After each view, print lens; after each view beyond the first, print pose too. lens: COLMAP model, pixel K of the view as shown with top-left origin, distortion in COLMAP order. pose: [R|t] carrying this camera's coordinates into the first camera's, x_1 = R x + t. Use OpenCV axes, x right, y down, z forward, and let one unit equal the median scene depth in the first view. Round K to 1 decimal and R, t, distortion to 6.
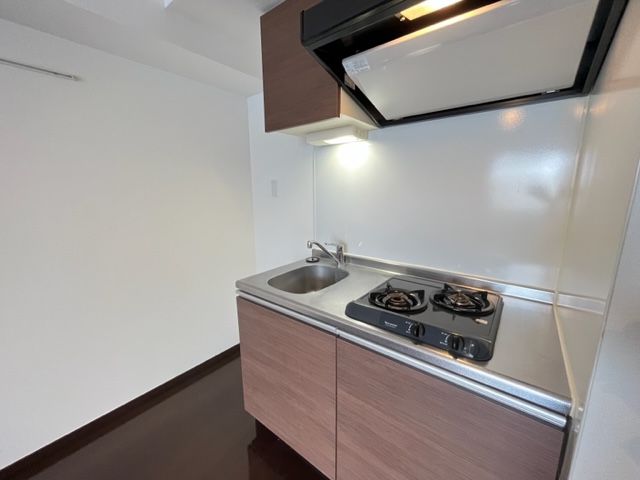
lens RADIAL K [[259.1, 0, 337.8], [0, 259.1, 240.5], [0, 0, 1]] dist [0.000209, -0.001197]
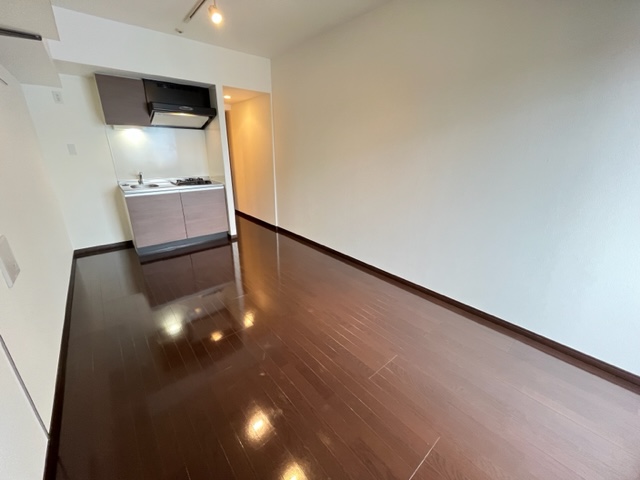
lens RADIAL K [[259.1, 0, 322.8], [0, 259.1, 236.5], [0, 0, 1]] dist [0.000209, -0.001197]
pose [[0.208039, -0.304990, 0.929355, -2.306414], [0.154727, 0.948442, 0.276617, 0.174802], [-0.965805, 0.086249, 0.244503, -1.317002]]
